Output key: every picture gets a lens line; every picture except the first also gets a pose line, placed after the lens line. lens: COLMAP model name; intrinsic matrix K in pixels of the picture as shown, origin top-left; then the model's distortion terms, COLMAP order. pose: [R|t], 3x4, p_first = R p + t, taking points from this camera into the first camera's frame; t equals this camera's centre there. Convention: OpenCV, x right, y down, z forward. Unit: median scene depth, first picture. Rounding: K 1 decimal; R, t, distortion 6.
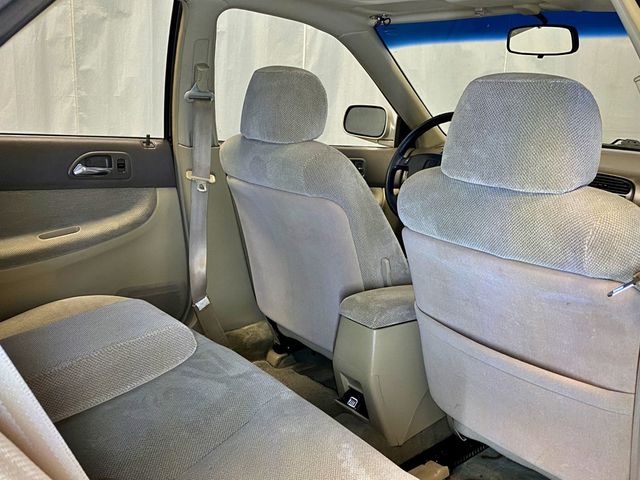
lens RADIAL K [[676.3, 0, 319.0], [0, 676.3, 245.1], [0, 0, 1]] dist [0.050454, 0.000000]
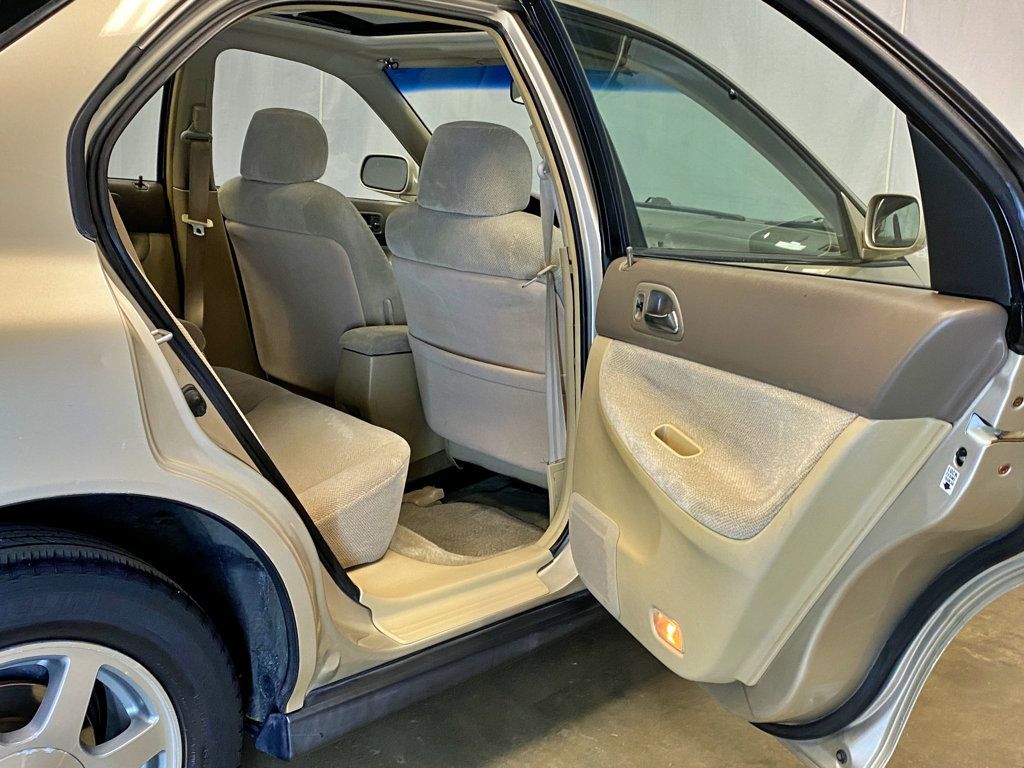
lens RADIAL K [[1082.1, 0, 512.6], [0, 1082.1, 386.6], [0, 0, 1]] dist [0.050454, 0.000000]
pose [[0.990688, -0.007059, 0.135970, 0.055433], [0.007950, 0.999950, -0.006016, 0.146452], [-0.135920, 0.007041, 0.990695, -0.584279]]
